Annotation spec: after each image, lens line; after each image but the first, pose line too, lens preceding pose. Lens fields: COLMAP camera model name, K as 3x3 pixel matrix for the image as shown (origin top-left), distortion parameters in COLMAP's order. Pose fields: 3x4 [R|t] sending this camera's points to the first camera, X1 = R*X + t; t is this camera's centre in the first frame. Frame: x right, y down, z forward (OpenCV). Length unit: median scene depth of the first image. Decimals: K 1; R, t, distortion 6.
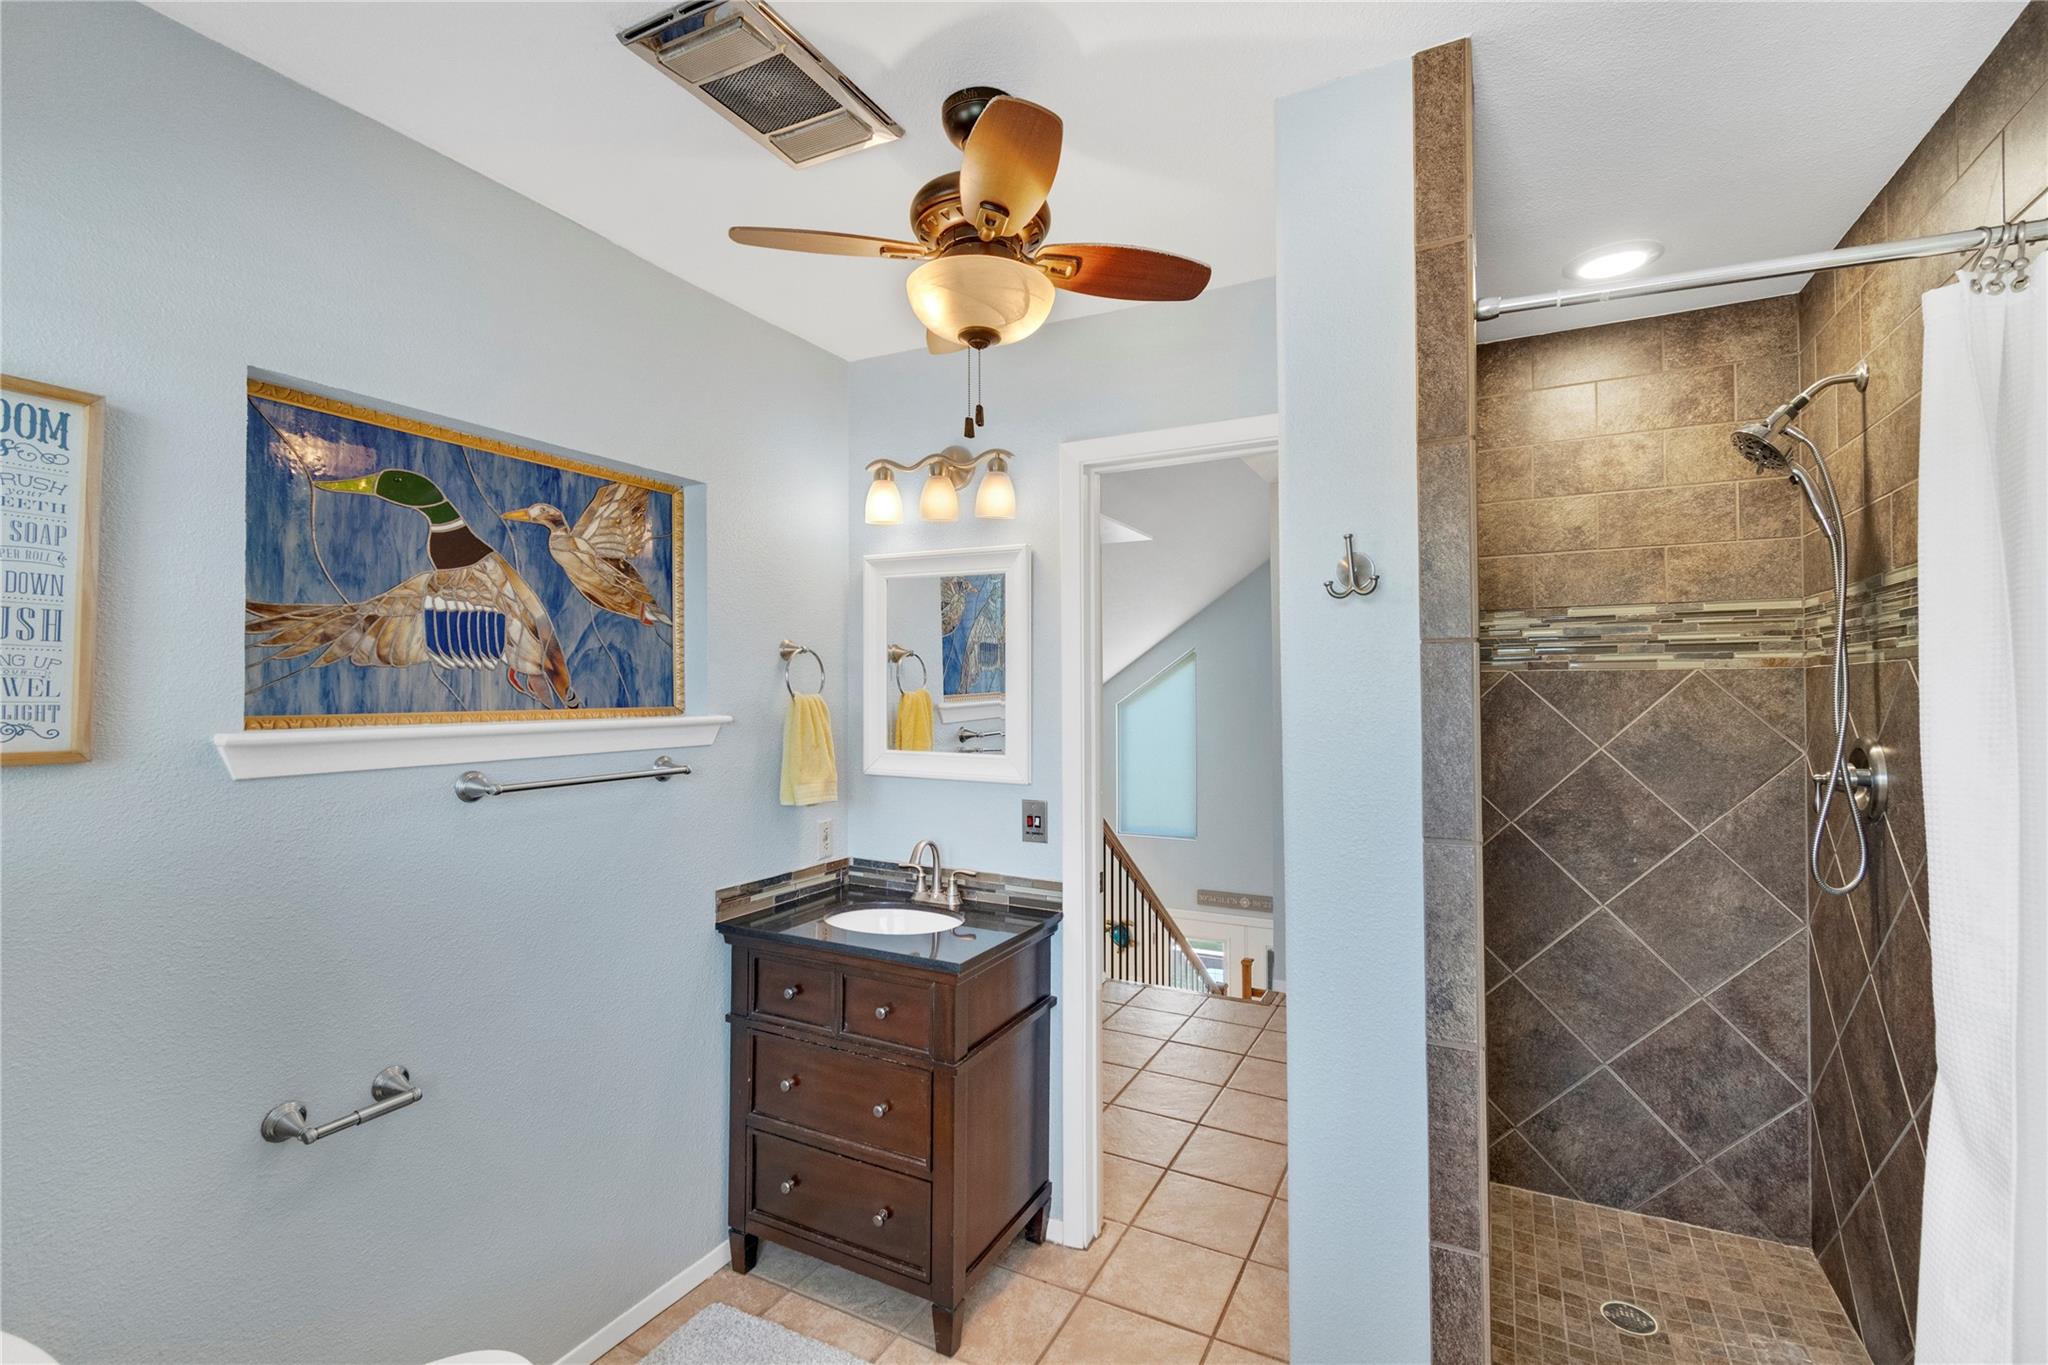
lens RADIAL K [[932.0, 0, 1022.4], [0, 932.0, 676.4], [0, 0, 1]] dist [0.001156, 0.000115]
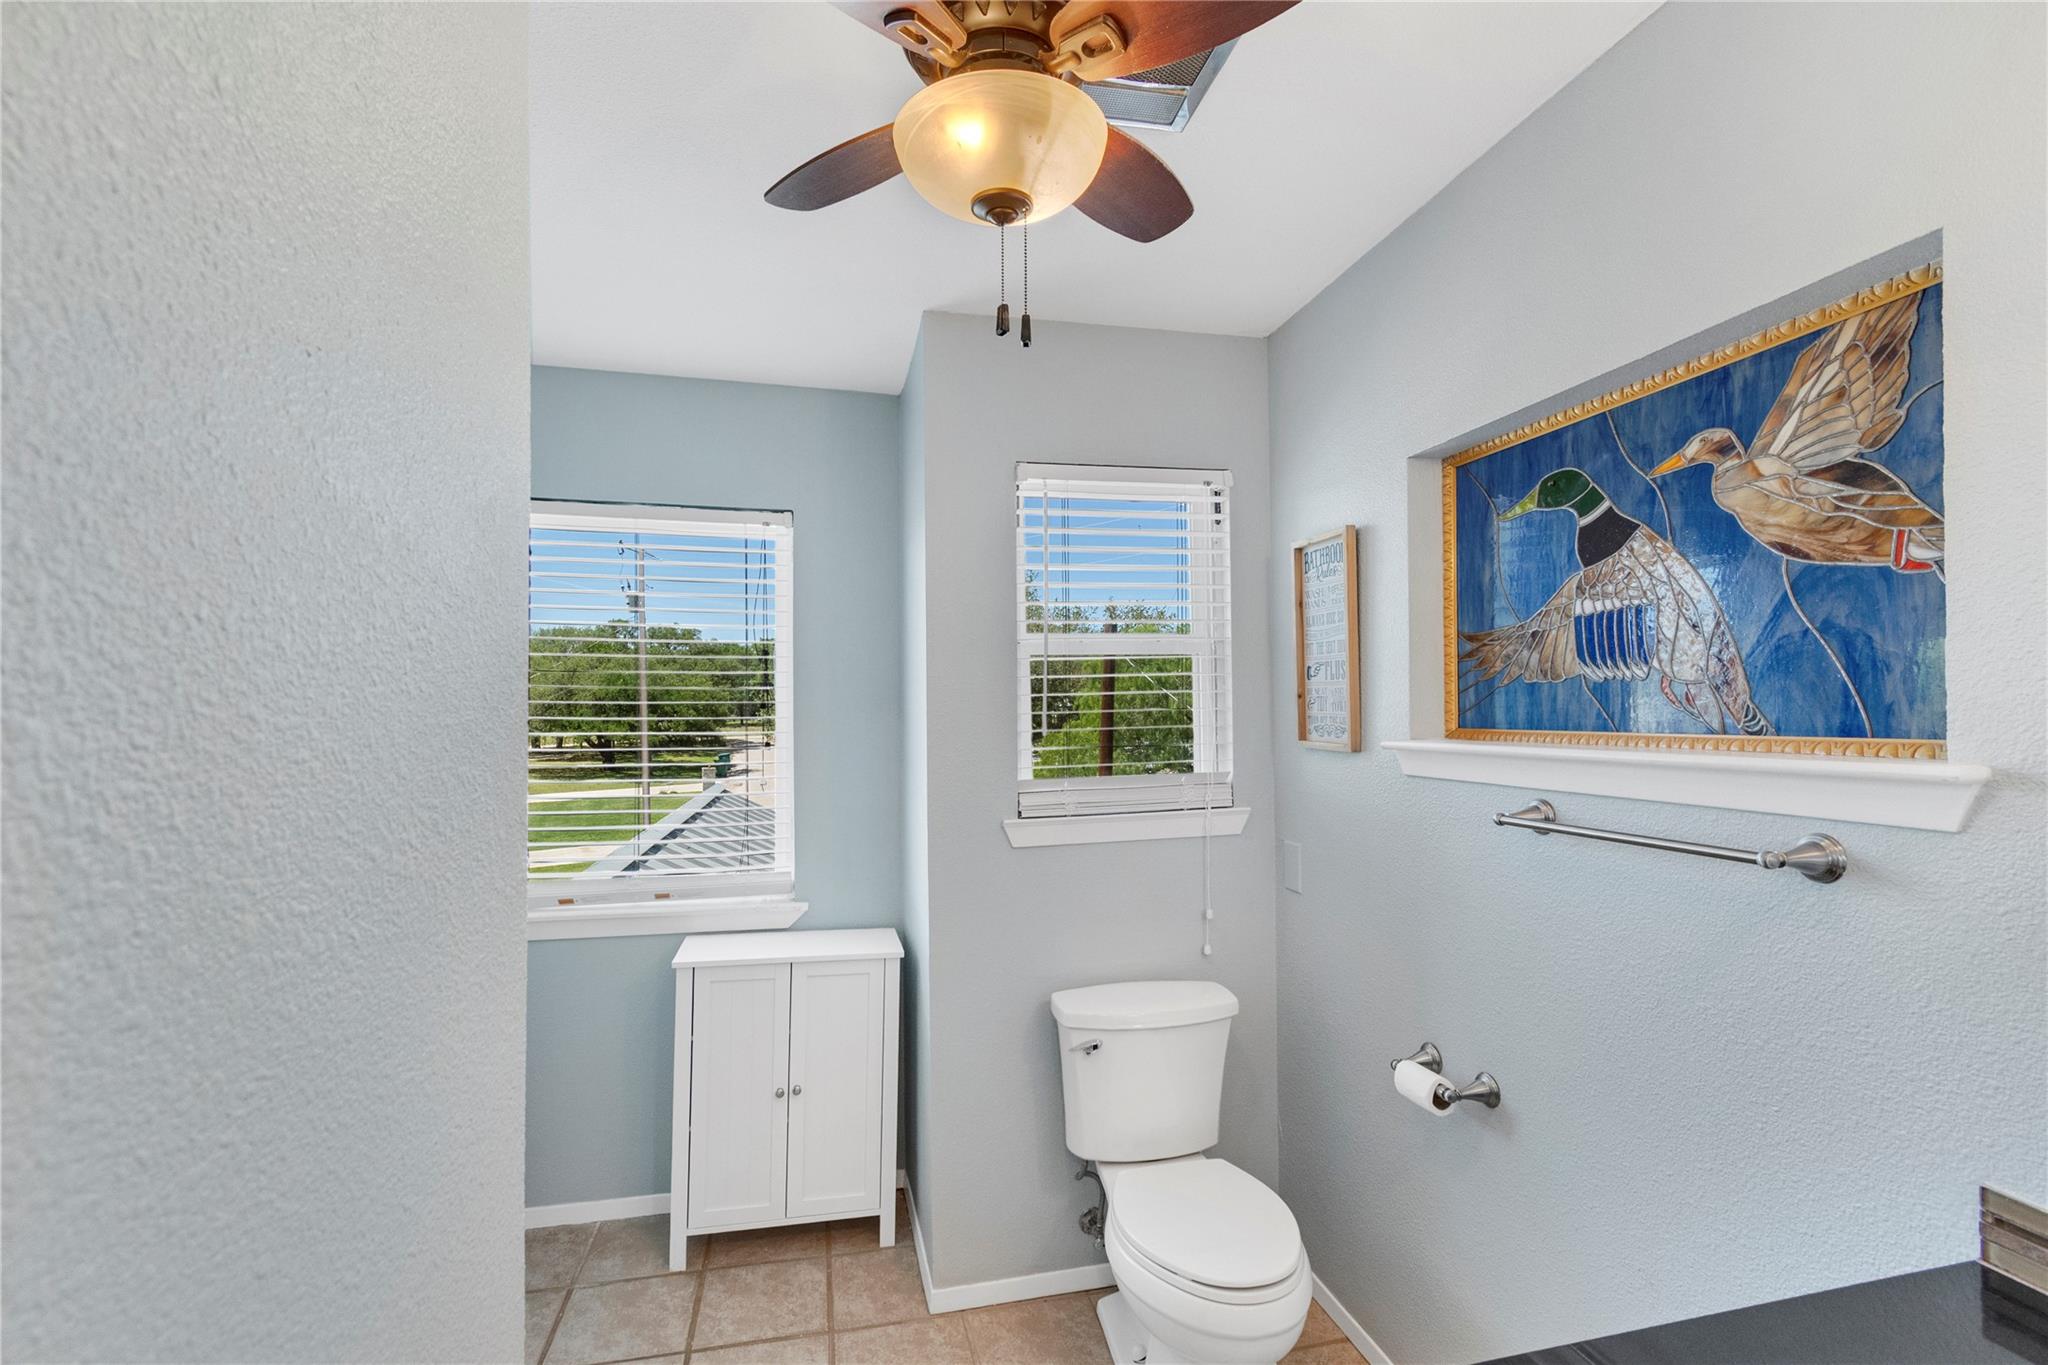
lens RADIAL K [[932.0, 0, 1021.5], [0, 932.0, 698.0], [0, 0, 1]] dist [0.001156, 0.000115]
pose [[-0.769080, -0.001299, -0.639151, 0.319767], [0.017669, 0.999573, -0.023293, 0.017117], [0.638908, -0.029207, -0.768729, 1.259731]]
